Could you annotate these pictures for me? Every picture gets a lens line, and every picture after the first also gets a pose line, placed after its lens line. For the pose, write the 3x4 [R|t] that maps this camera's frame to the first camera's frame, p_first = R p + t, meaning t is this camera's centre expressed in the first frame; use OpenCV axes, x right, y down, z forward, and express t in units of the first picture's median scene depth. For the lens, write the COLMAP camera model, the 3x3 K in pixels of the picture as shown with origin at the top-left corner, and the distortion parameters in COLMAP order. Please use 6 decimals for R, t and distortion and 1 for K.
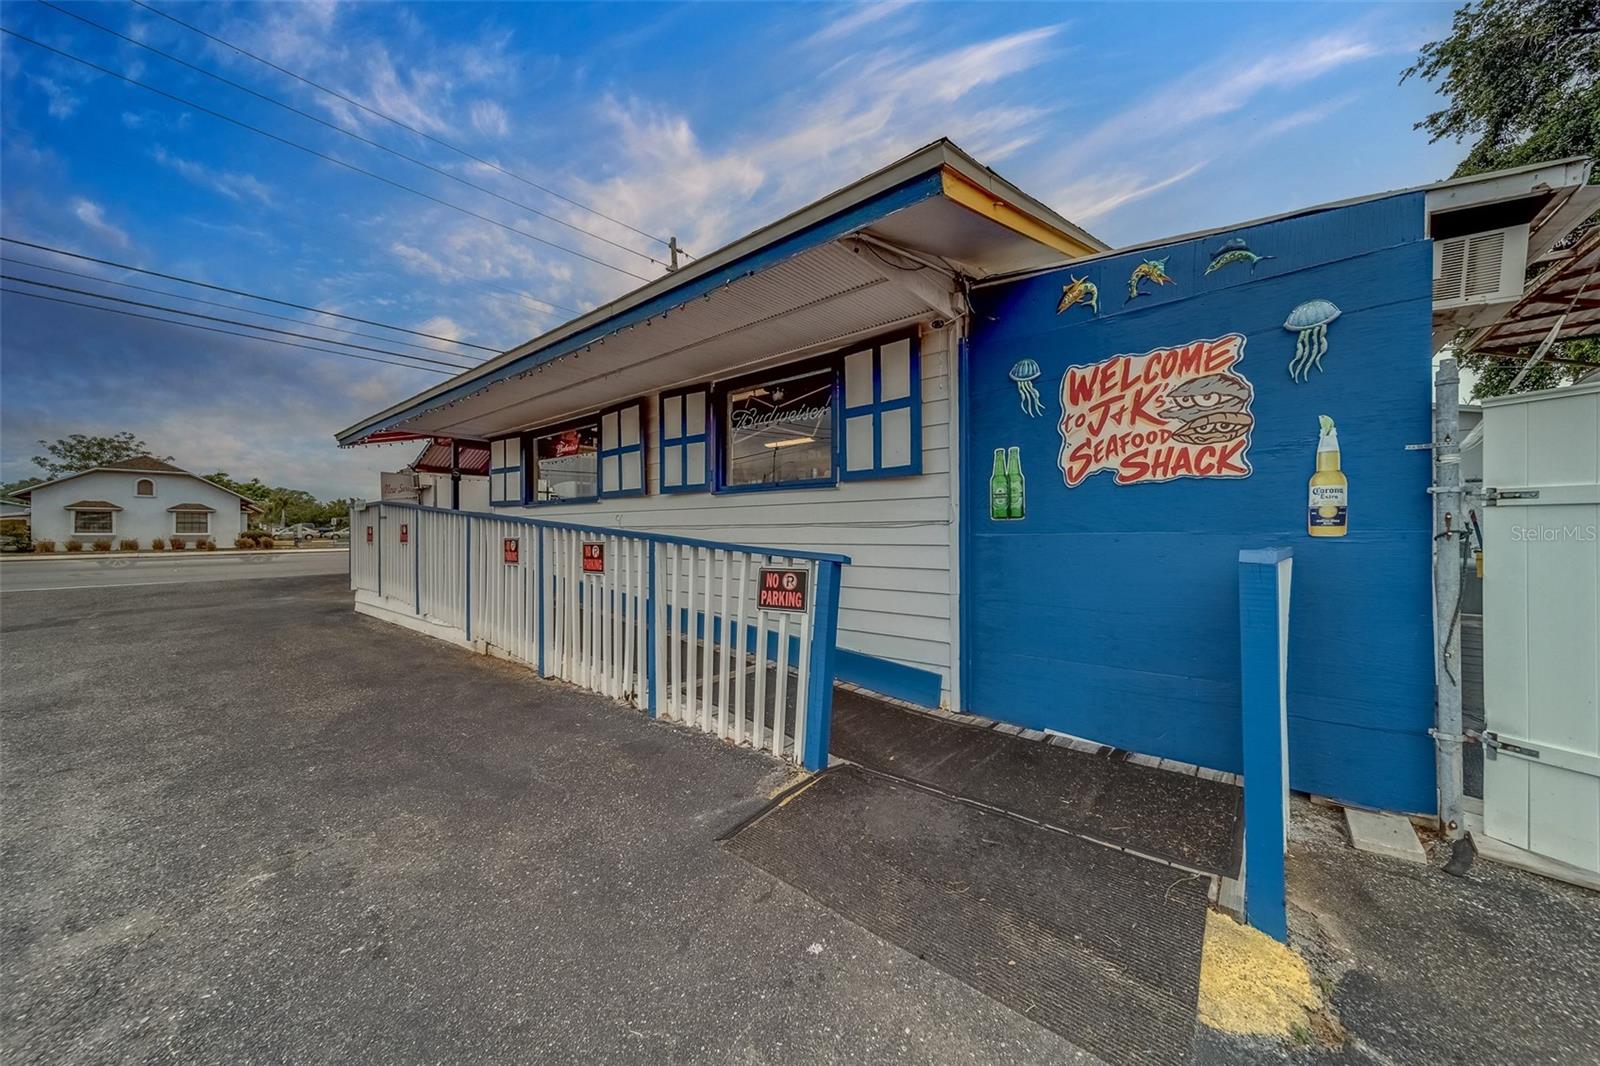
lens RADIAL K [[558.9, 0, 801.8], [0, 558.9, 527.9], [0, 0, 1]] dist [0.006642, -0.000148]
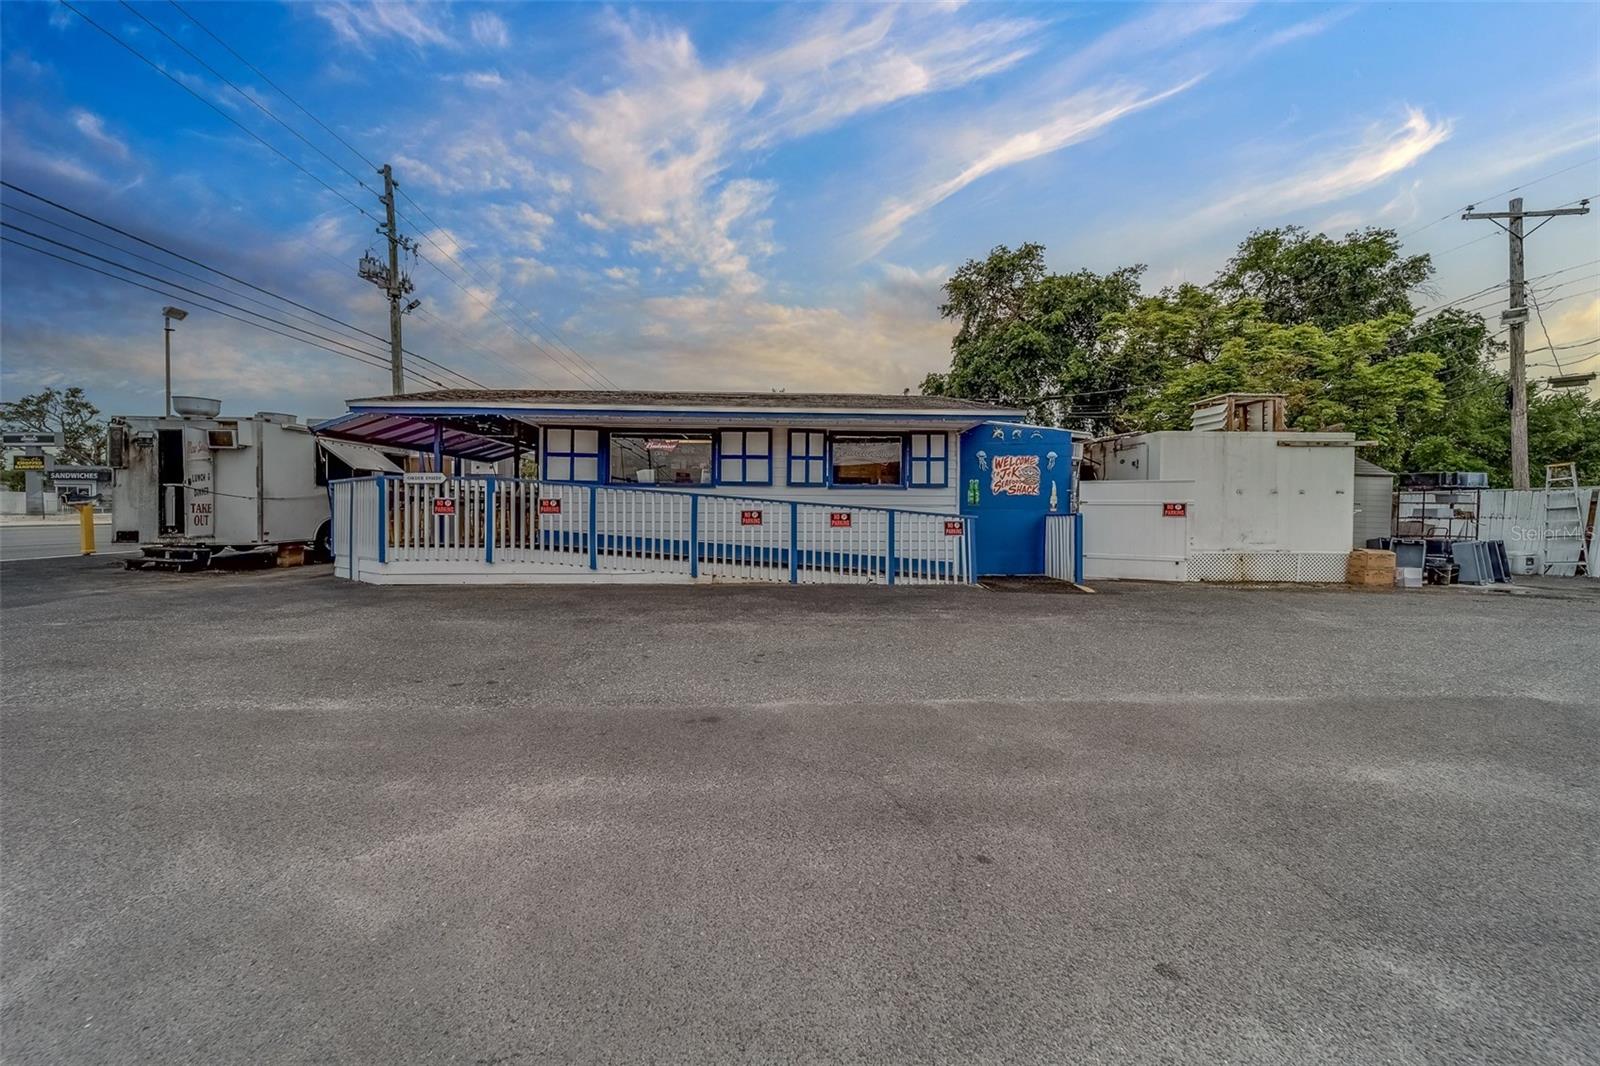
lens RADIAL K [[558.9, 0, 831.9], [0, 558.9, 521.5], [0, 0, 1]] dist [0.006642, -0.000148]
pose [[0.729778, -0.004814, 0.683668, -0.718779], [-0.013231, 0.999688, 0.021163, 0.006172], [-0.683557, -0.024490, 0.729487, -0.202588]]
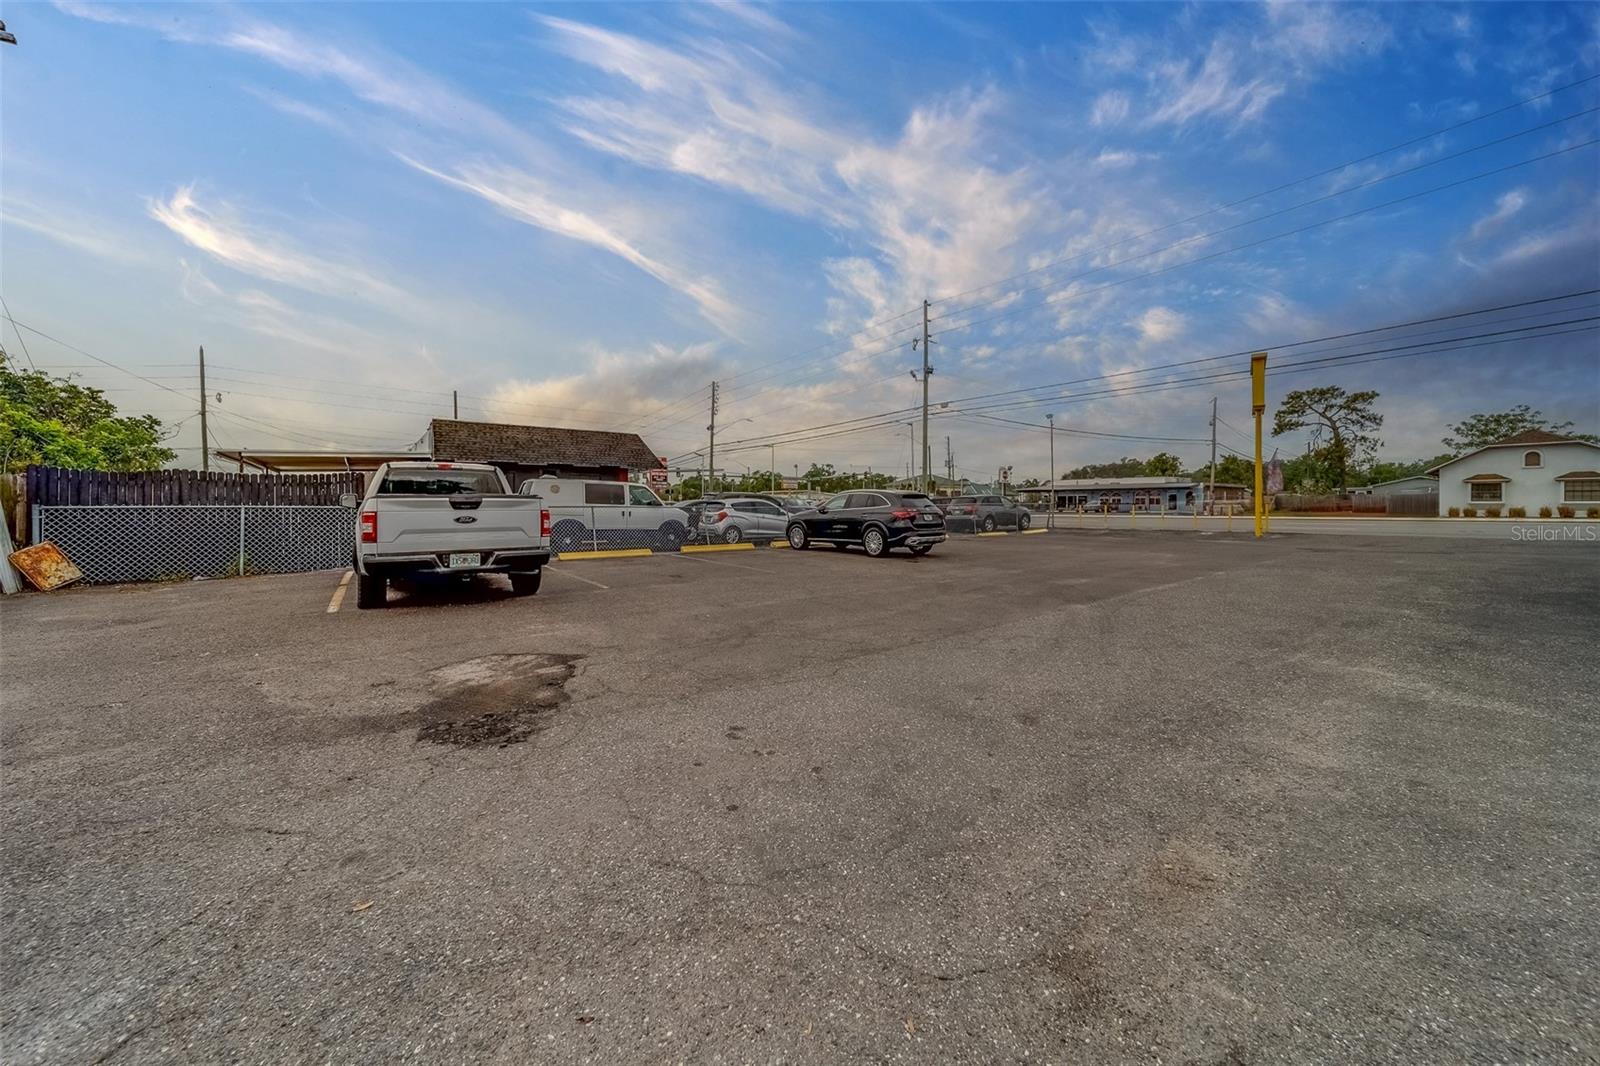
lens RADIAL K [[558.9, 0, 801.6], [0, 558.9, 508.3], [0, 0, 1]] dist [0.006642, -0.000148]
pose [[-0.216186, 0.009825, -0.976303, 0.610153], [0.010386, 0.999916, 0.007762, -0.001847], [0.976297, -0.008462, -0.216270, -0.418751]]
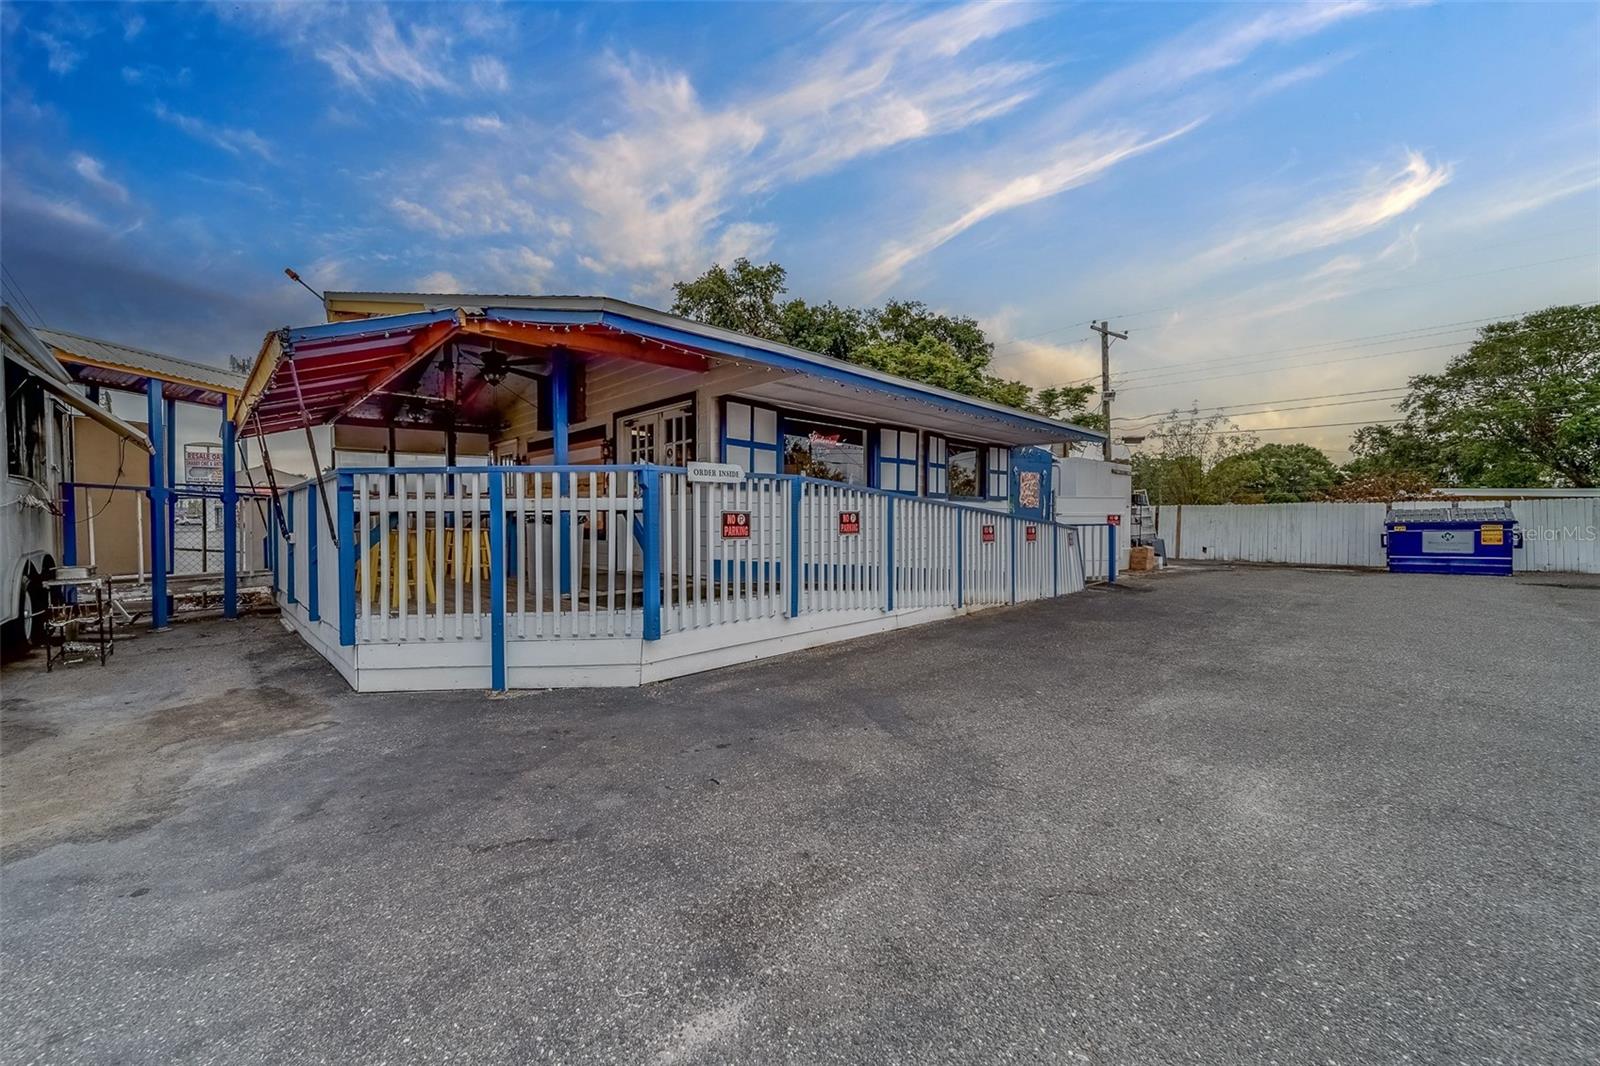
lens RADIAL K [[579.5, 0, 697.1], [0, 579.5, 527.9], [0, 0, 1]] dist [0.005171, 0.000069]
pose [[0.194793, -0.007275, 0.980817, -1.033508], [-0.002399, 0.999966, 0.007894, 0.007331], [-0.980841, -0.003890, 0.194769, 0.695762]]
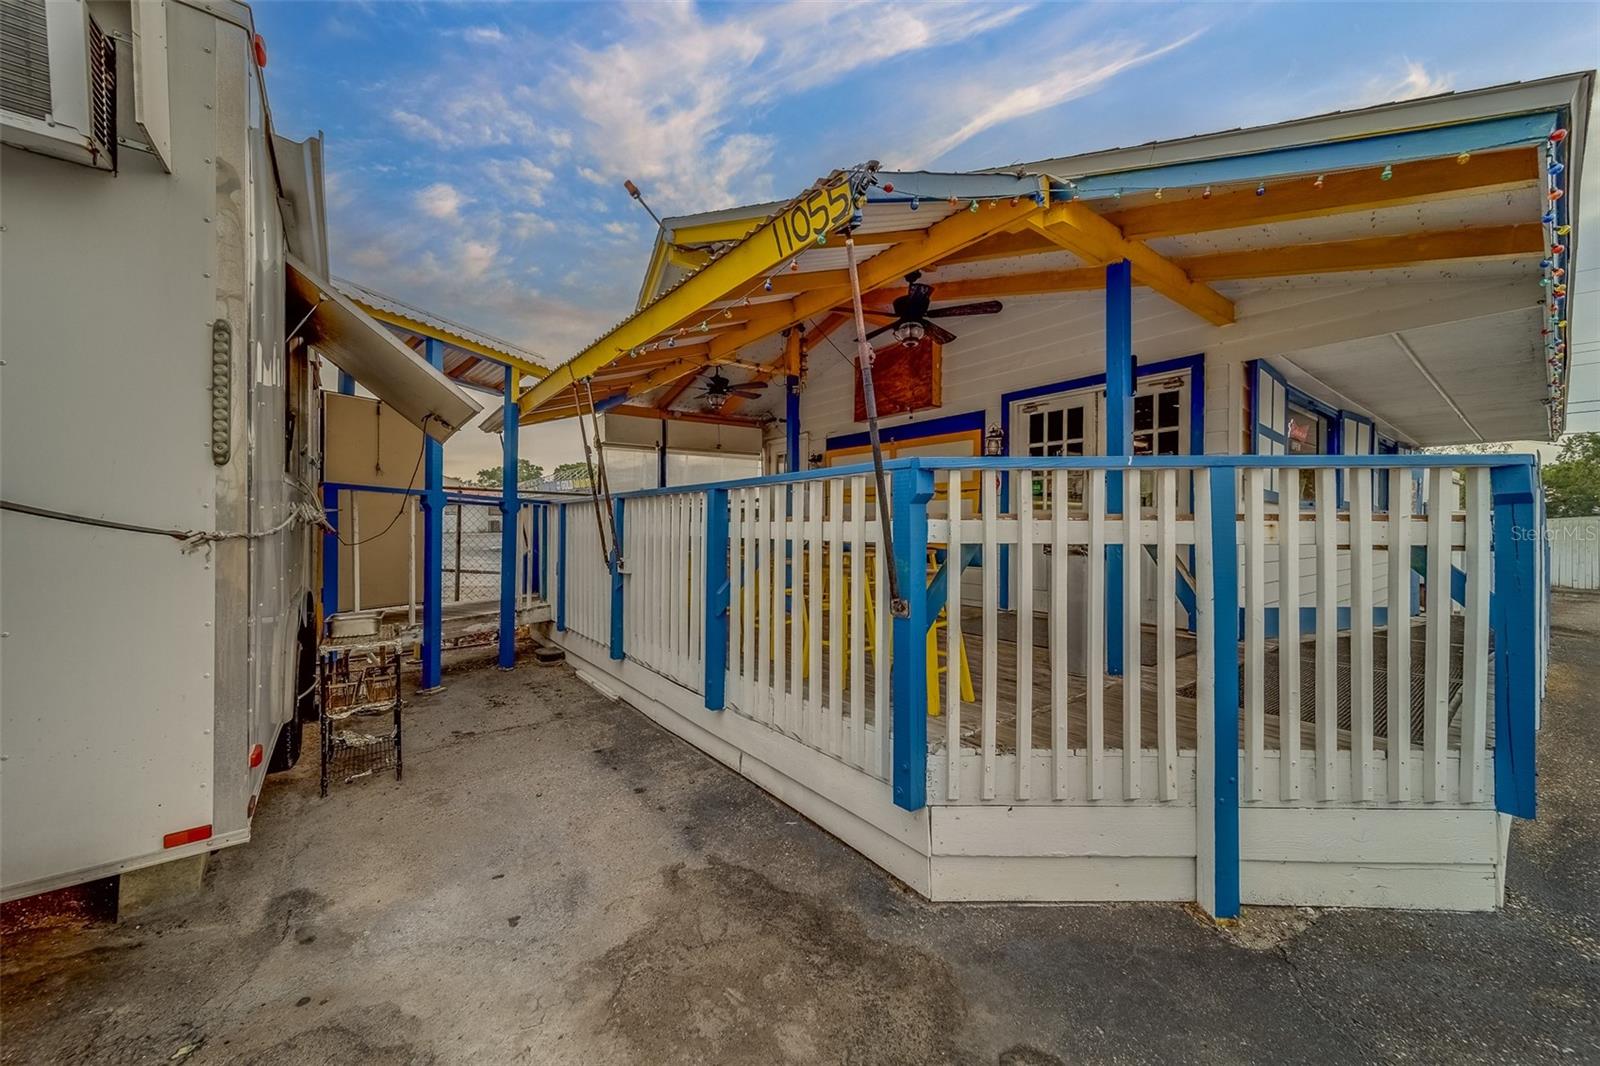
lens RADIAL K [[558.9, 0, 785.2], [0, 558.9, 523.9], [0, 0, 1]] dist [0.006642, -0.000148]
pose [[0.253539, 0.008991, 0.967283, -0.893624], [-0.016203, 0.999856, -0.005047, -0.004894], [-0.967189, -0.014393, 0.253648, 0.996818]]
